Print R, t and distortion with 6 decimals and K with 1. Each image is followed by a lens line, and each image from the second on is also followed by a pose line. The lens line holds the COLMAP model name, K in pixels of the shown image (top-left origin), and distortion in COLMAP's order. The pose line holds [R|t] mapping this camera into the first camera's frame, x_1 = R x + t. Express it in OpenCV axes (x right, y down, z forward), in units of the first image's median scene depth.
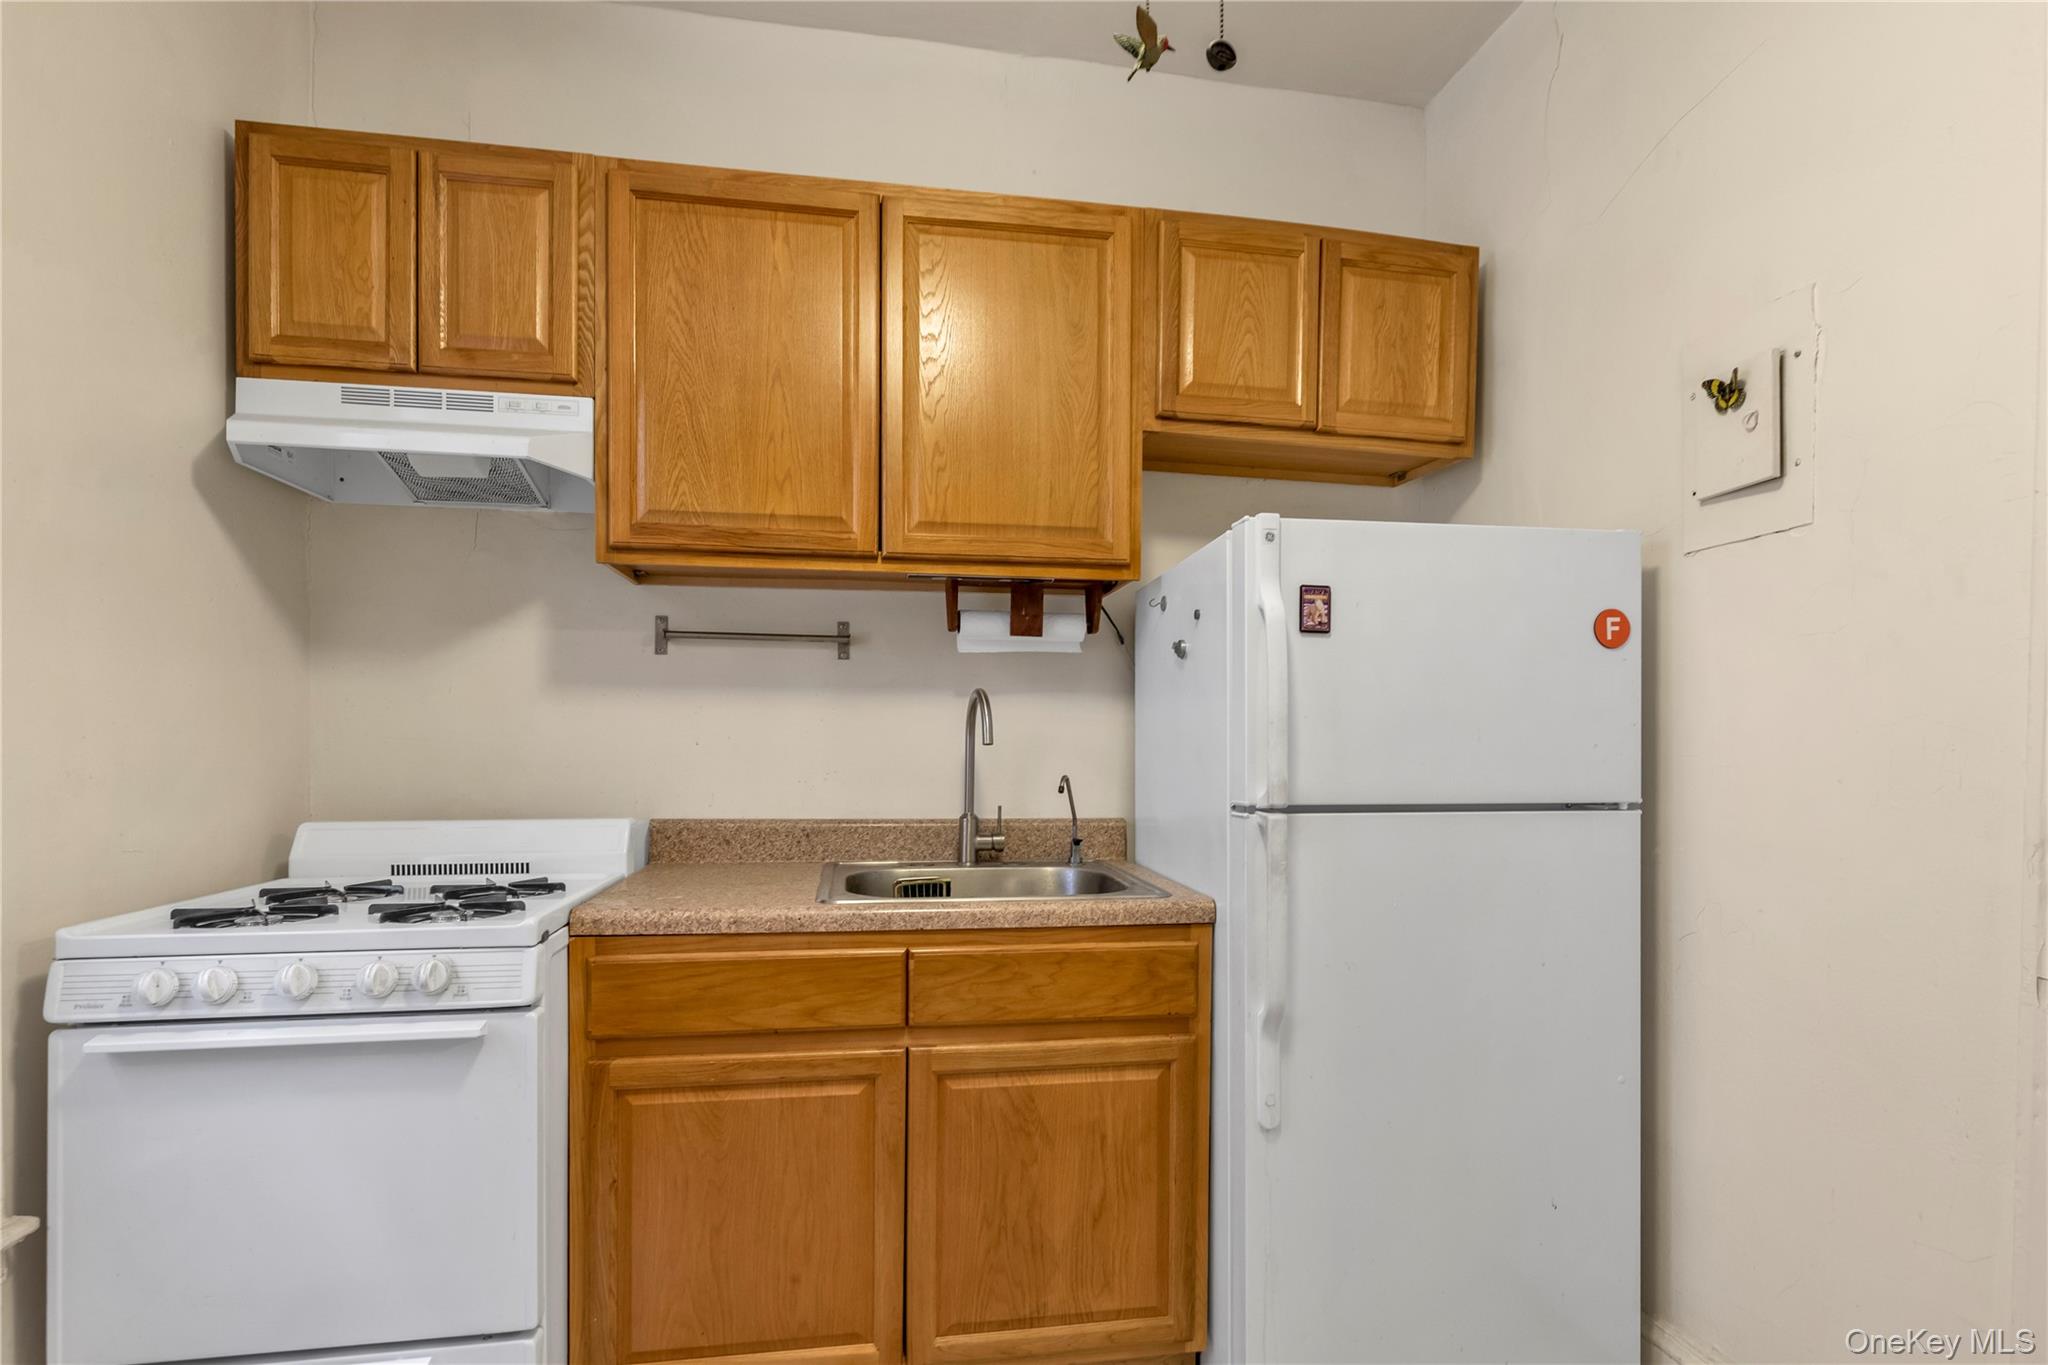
lens RADIAL K [[984.4, 0, 1034.0], [0, 984.4, 753.2], [0, 0, 1]] dist [-0.001449, -0.000912]
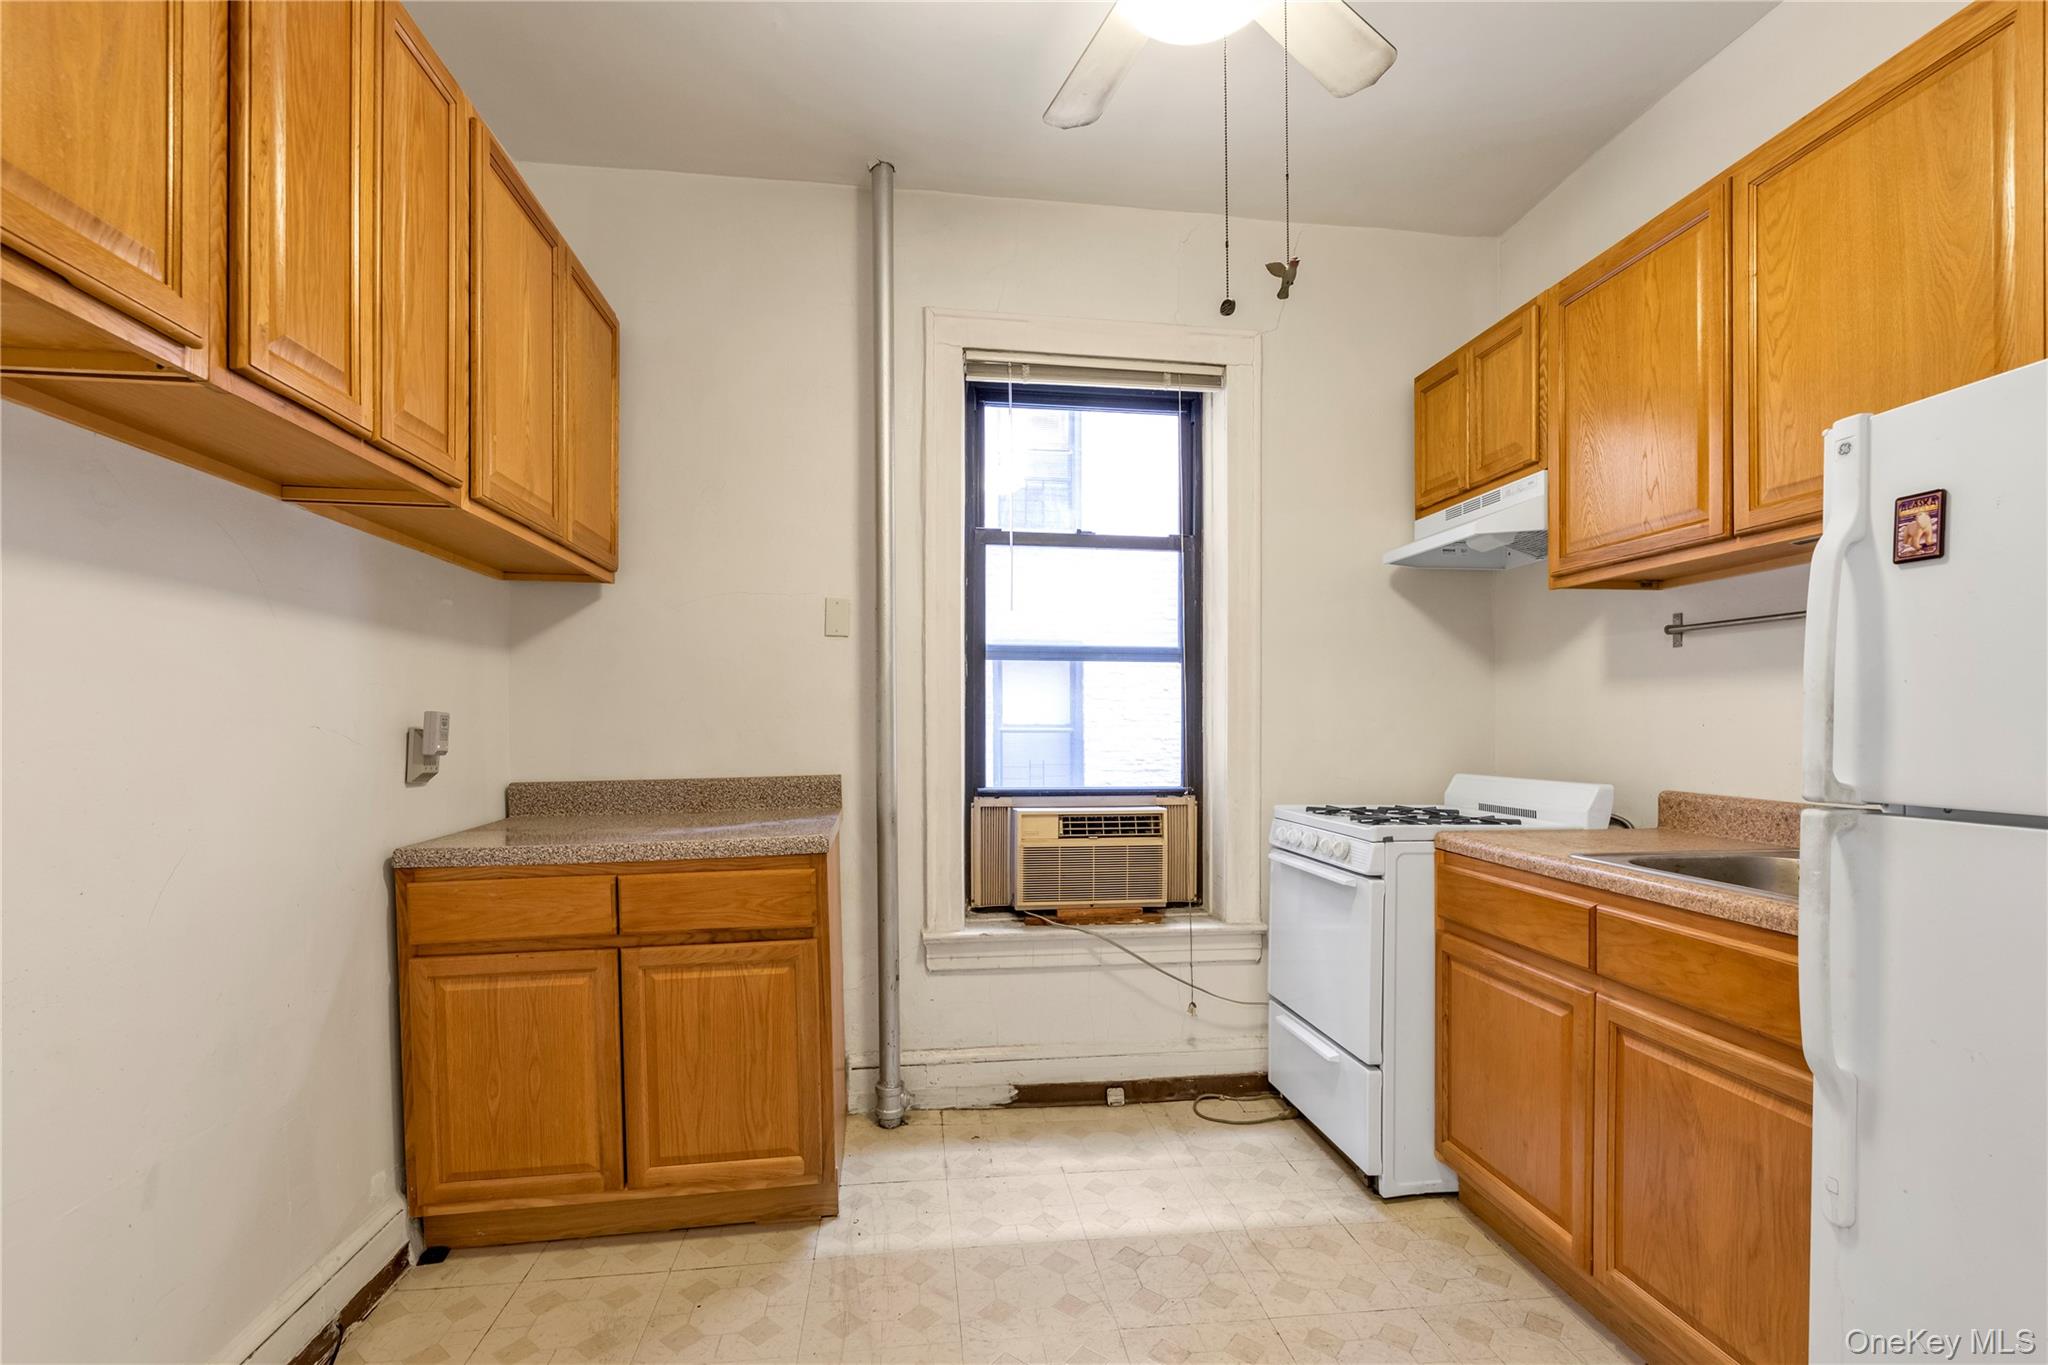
lens RADIAL K [[881.1, 0, 1023.0], [0, 881.1, 727.2], [0, 0, 1]] dist [-0.001588, -0.000298]
pose [[-0.020594, -0.002301, -0.999785, 0.881596], [-0.013651, 0.999905, -0.002020, 0.006197], [0.999695, 0.013606, -0.020624, 0.355756]]
